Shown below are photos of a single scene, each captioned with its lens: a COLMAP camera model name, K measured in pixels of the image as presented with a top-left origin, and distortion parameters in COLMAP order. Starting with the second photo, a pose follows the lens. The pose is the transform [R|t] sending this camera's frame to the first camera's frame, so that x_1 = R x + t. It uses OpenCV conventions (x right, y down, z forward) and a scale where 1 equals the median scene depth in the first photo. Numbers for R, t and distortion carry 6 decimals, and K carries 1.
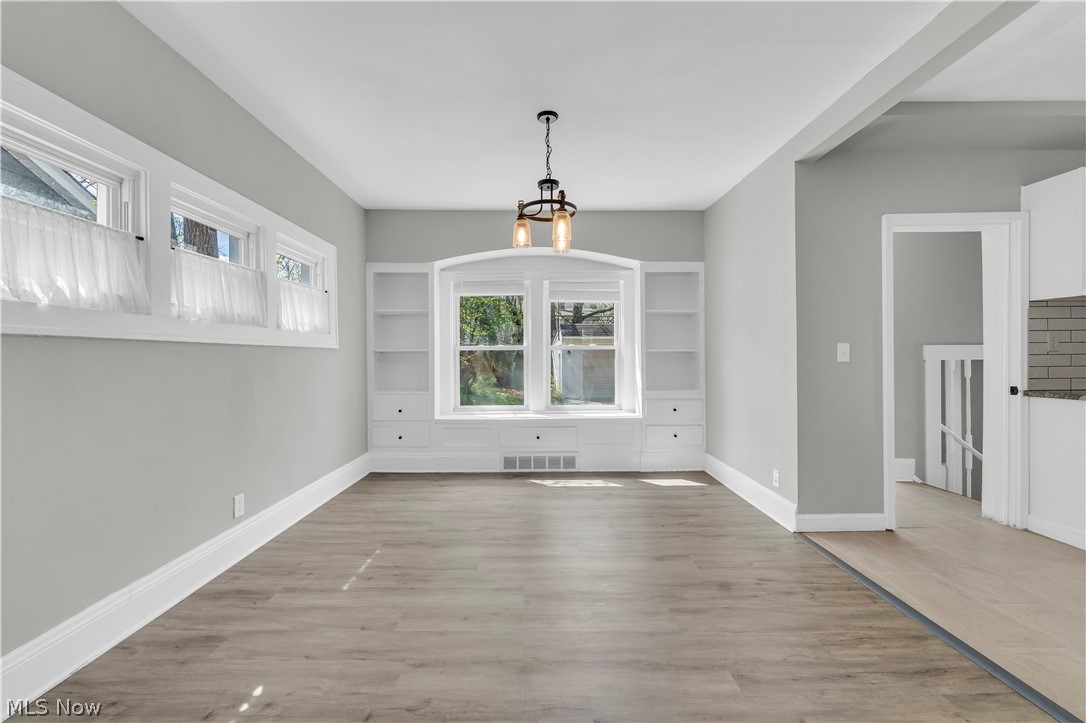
lens RADIAL K [[441.9, 0, 536.6], [0, 441.9, 355.3], [0, 0, 1]] dist [-0.001443, -0.000906]
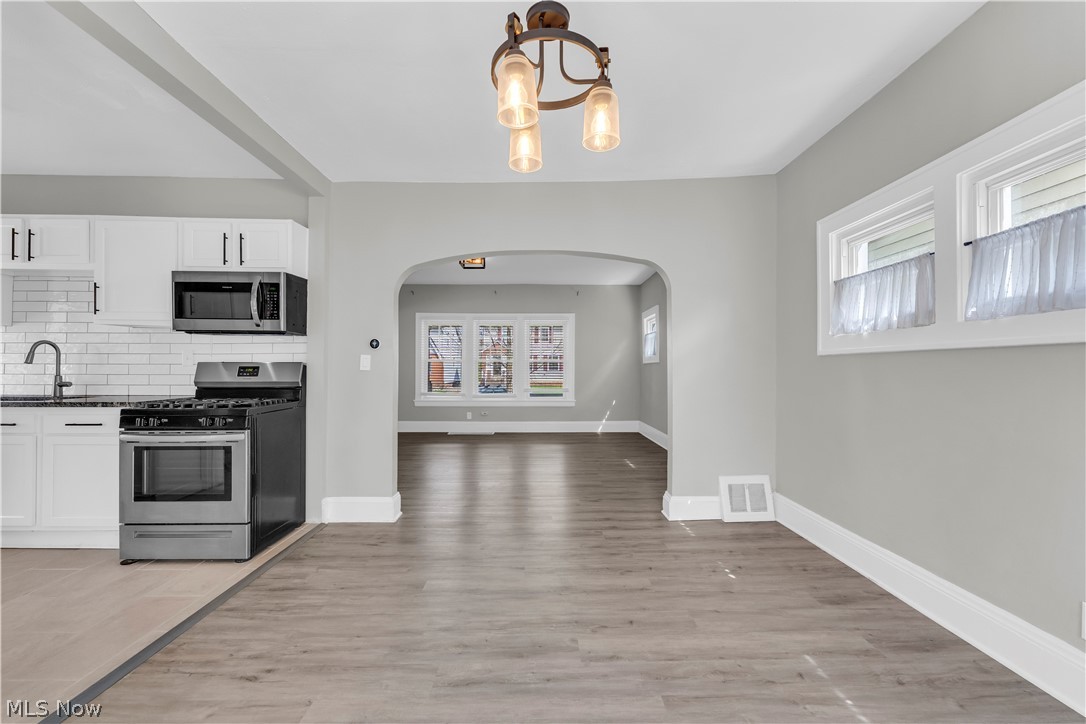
lens RADIAL K [[441.9, 0, 538.3], [0, 441.9, 363.5], [0, 0, 1]] dist [-0.001443, -0.000906]
pose [[-0.999984, 0.003806, -0.004213, 0.037915], [0.003888, 0.999802, -0.019540, 0.010725], [0.004138, -0.019556, -0.999800, 1.376450]]
